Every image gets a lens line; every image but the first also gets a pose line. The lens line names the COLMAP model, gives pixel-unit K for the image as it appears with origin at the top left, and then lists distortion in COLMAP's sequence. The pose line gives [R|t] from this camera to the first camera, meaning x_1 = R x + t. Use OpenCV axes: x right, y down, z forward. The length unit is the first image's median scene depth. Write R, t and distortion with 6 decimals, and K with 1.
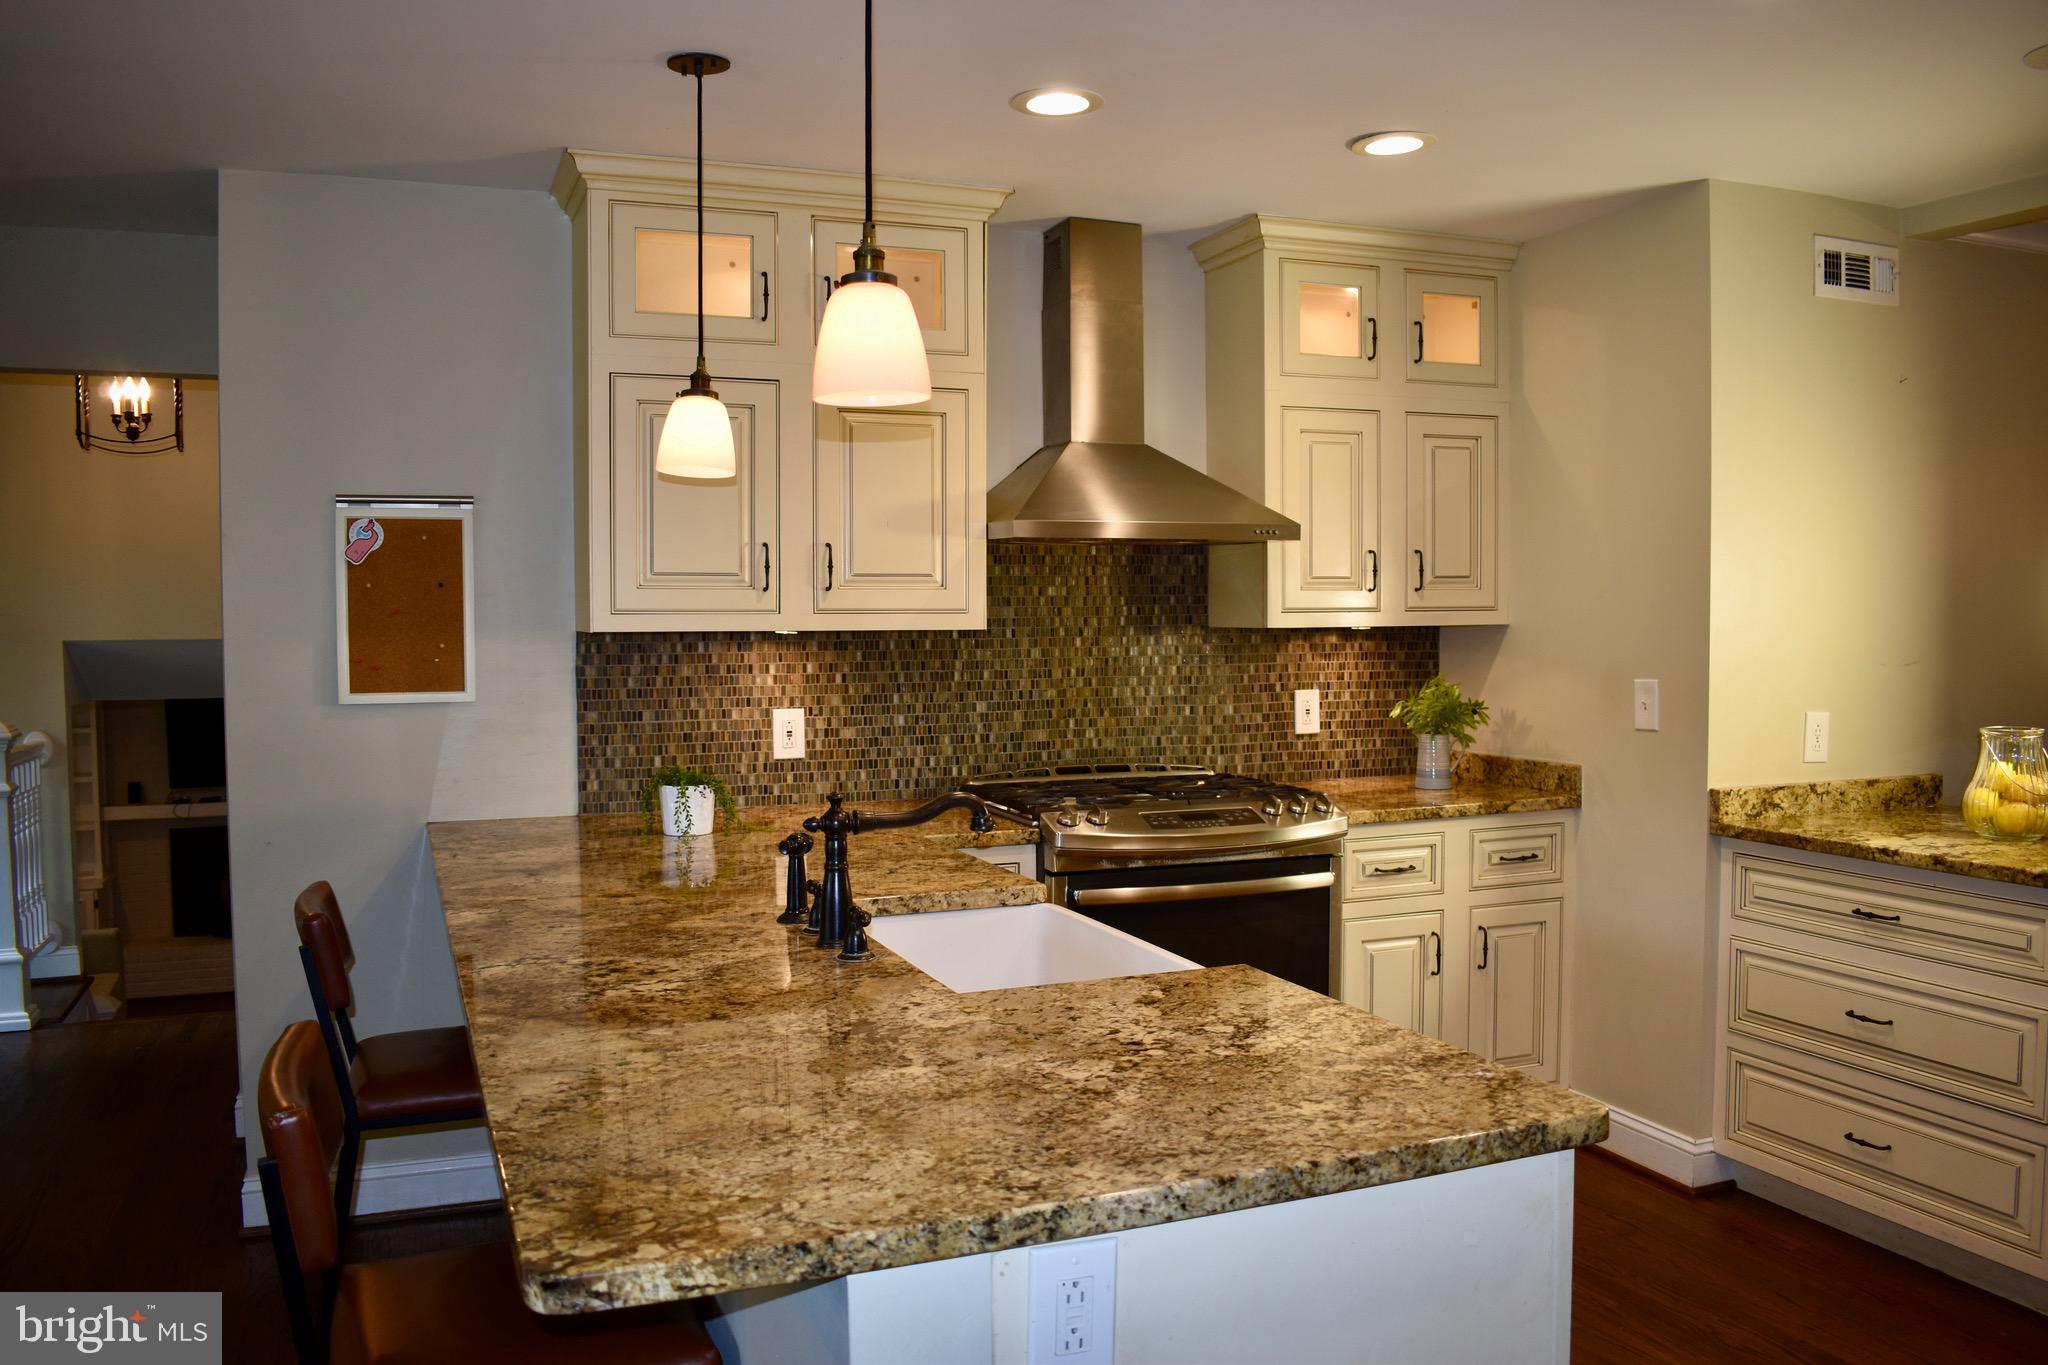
lens RADIAL K [[1625.4, 0, 1039.9], [0, 1625.4, 679.3], [0, 0, 1]] dist [-0.093452, 0.010658]
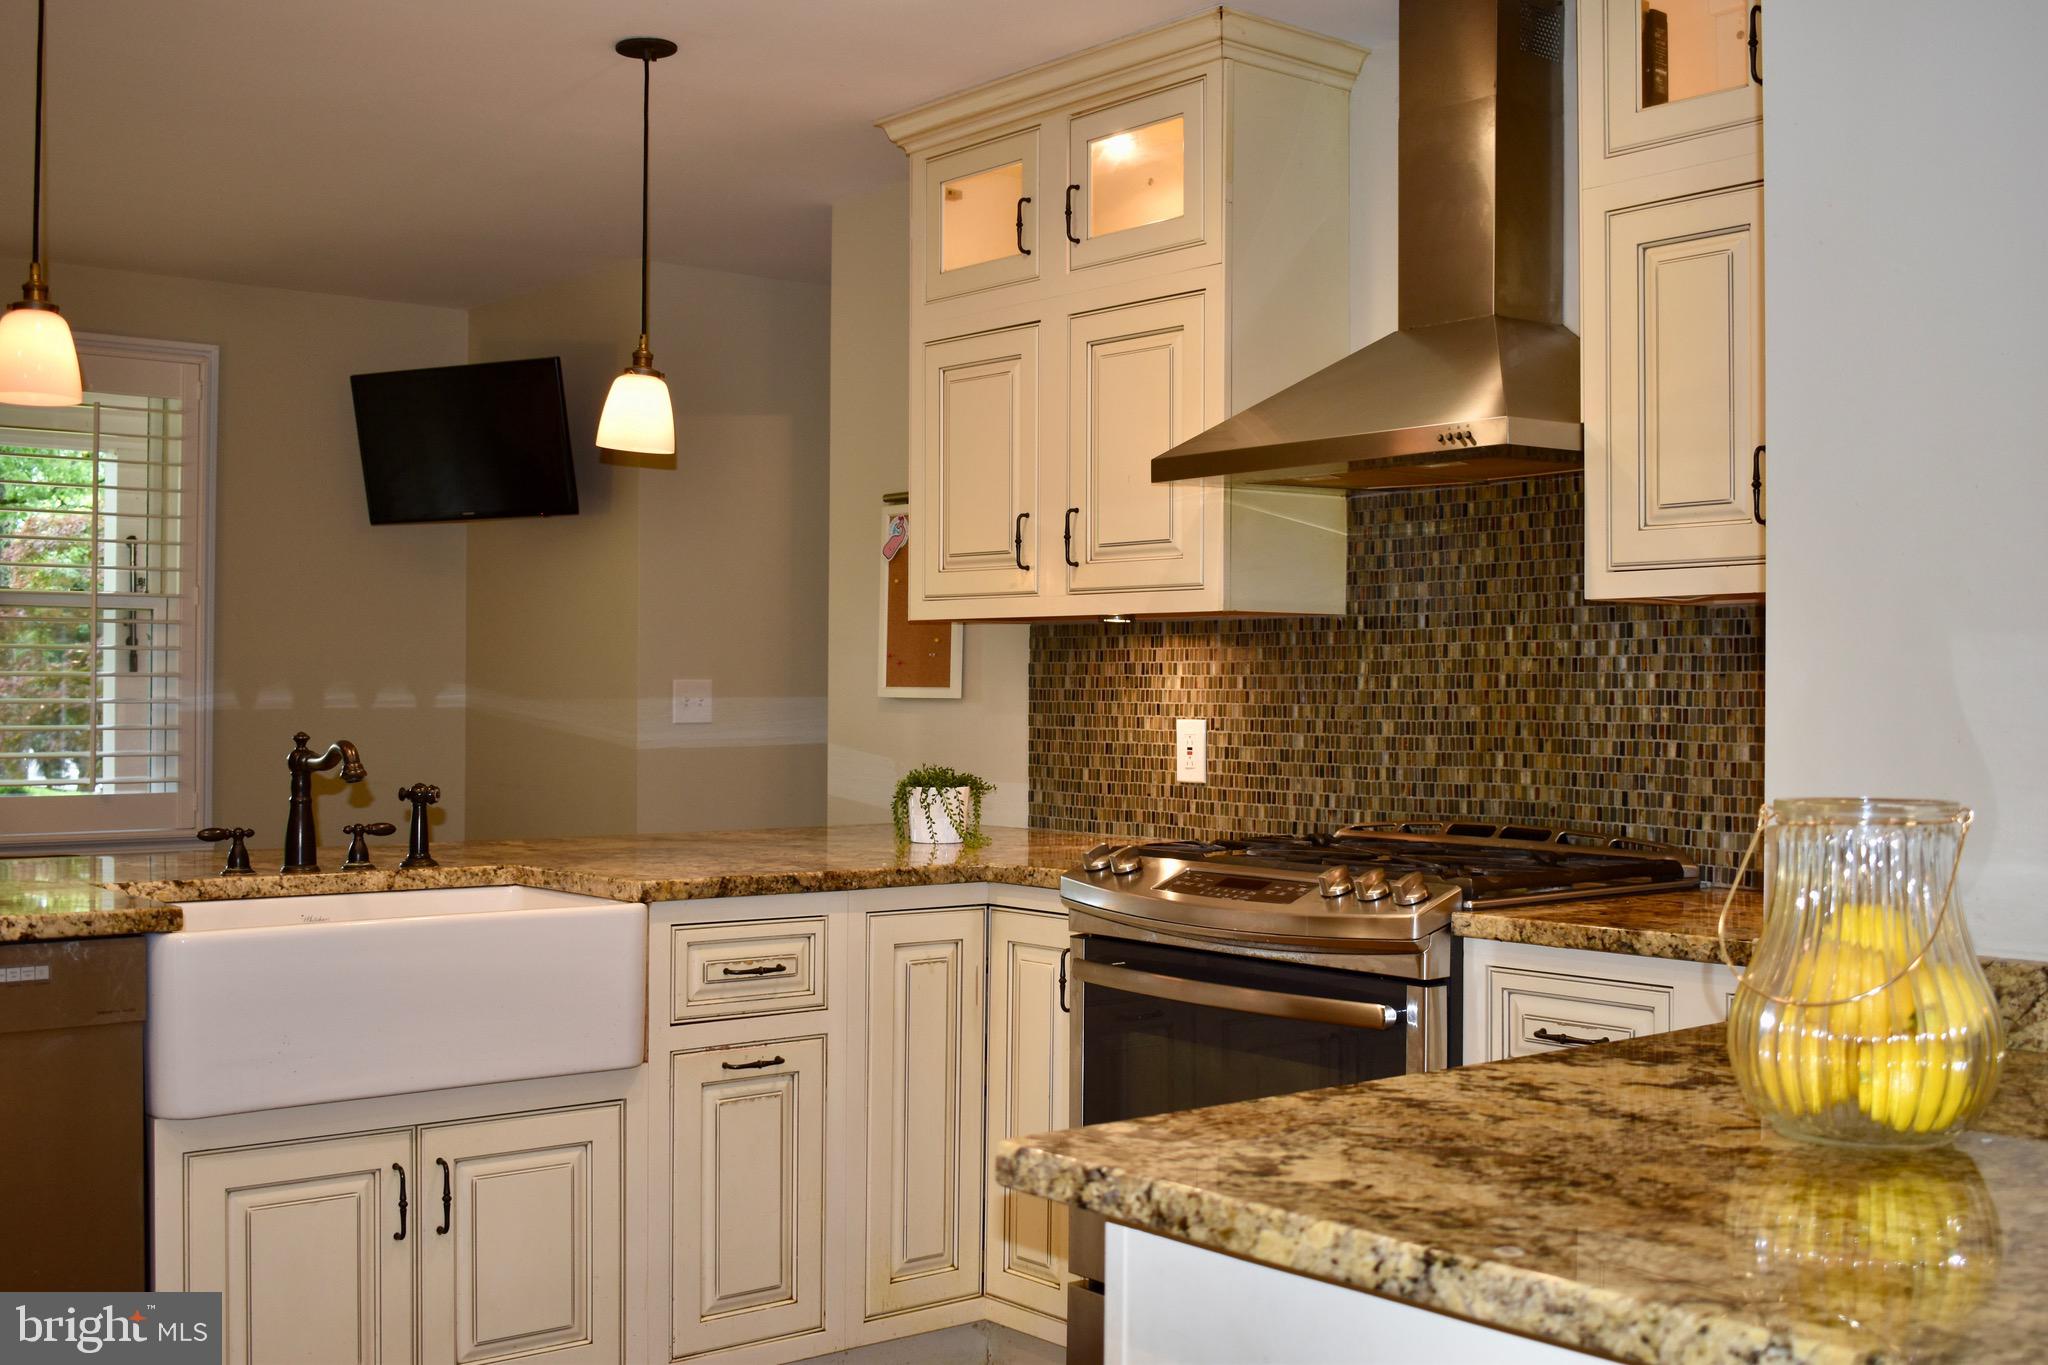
lens RADIAL K [[2107.3, 0, 1027.4], [0, 2107.3, 695.2], [0, 0, 1]] dist [-0.067206, 0.000000]
pose [[0.313013, 0.009811, -0.949698, 0.777239], [-0.044336, 0.999007, -0.004293, 0.013853], [0.948713, 0.043450, 0.313138, 0.580423]]
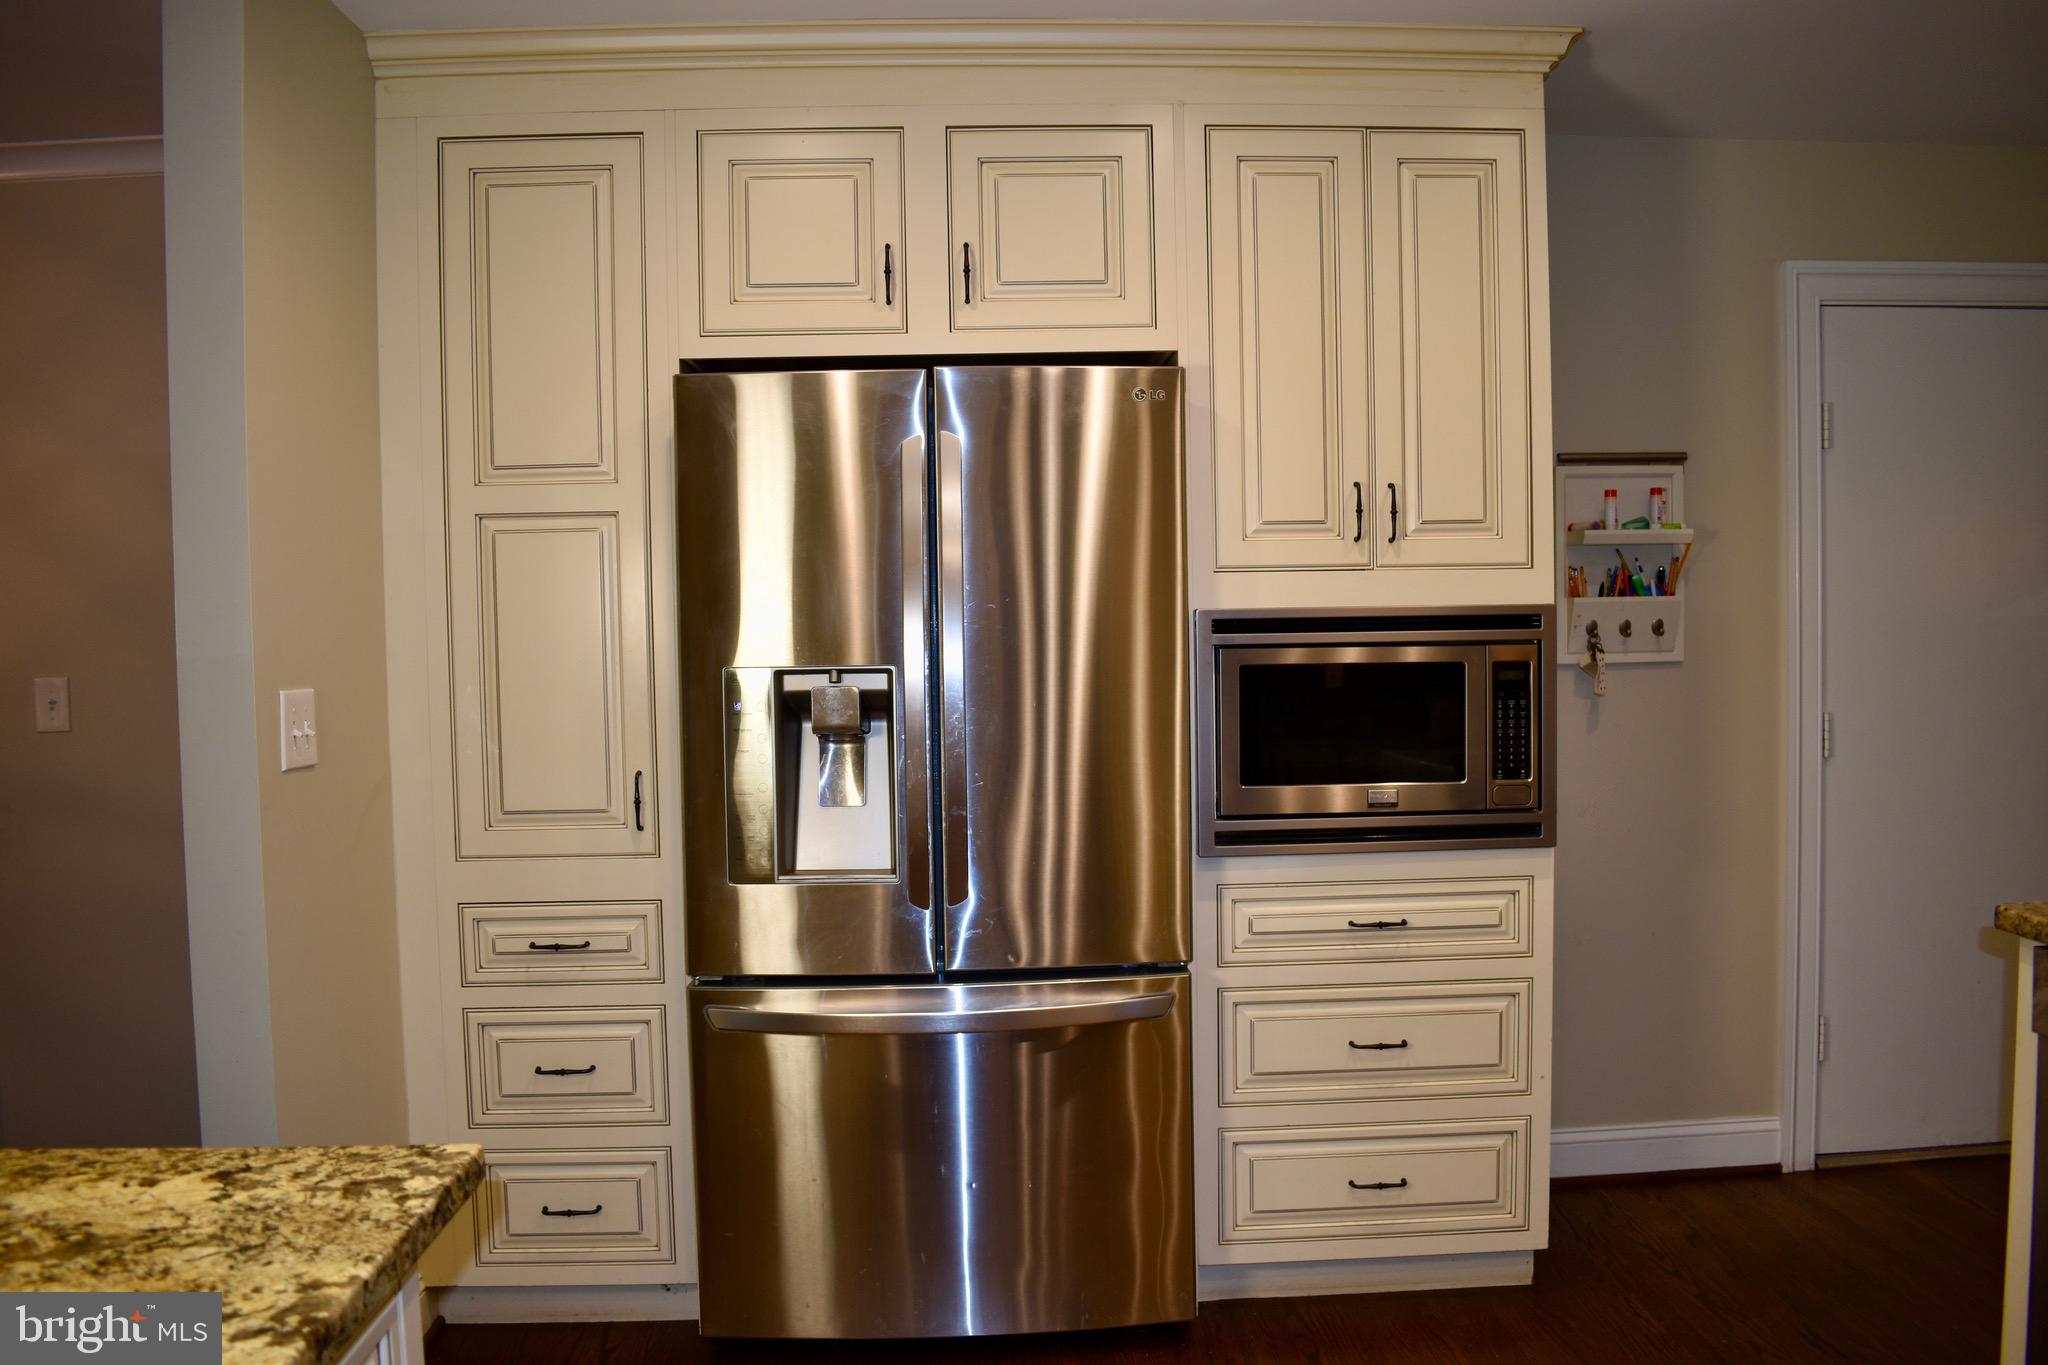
lens RADIAL K [[1625.4, 0, 1043.3], [0, 1625.4, 690.0], [0, 0, 1]] dist [-0.093452, 0.010658]
pose [[-0.948212, 0.009205, 0.317506, 0.233094], [0.038789, 0.995454, 0.086982, -0.027058], [-0.315262, 0.094793, -0.944258, 0.947327]]
